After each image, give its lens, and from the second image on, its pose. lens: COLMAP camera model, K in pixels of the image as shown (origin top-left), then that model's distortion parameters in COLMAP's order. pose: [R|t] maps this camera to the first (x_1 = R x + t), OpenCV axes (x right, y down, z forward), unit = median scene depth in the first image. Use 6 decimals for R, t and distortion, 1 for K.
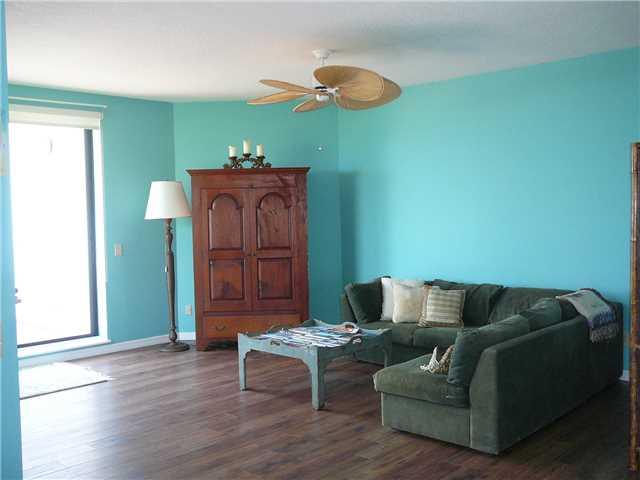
lens RADIAL K [[654.1, 0, 320.0], [0, 654.1, 240.0], [0, 0, 1]] dist [-0.000386, 0.015339]
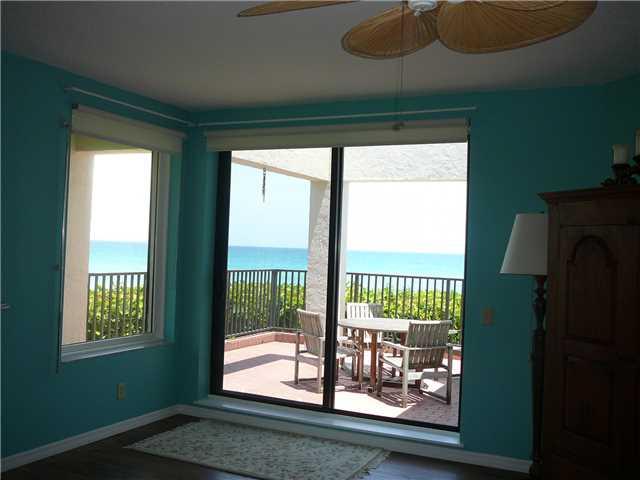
lens RADIAL K [[674.5, 0, 318.2], [0, 674.5, 229.8], [0, 0, 1]] dist [-0.021064, -0.004297]
pose [[0.292378, 0.007767, -0.956271, 0.309578], [-0.072700, 0.997254, -0.014127, -0.051440], [0.953536, 0.073651, 0.292139, 0.629063]]
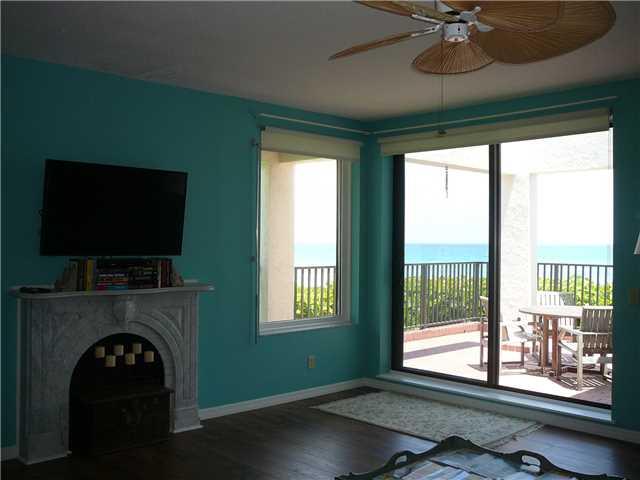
lens RADIAL K [[654.1, 0, 320.0], [0, 654.1, 240.0], [0, 0, 1]] dist [-0.000386, 0.015339]
pose [[-0.033782, 0.021874, -0.999190, 0.379517], [-0.036189, 0.999078, 0.023095, -0.050736], [0.998774, 0.036940, -0.032959, 0.674667]]
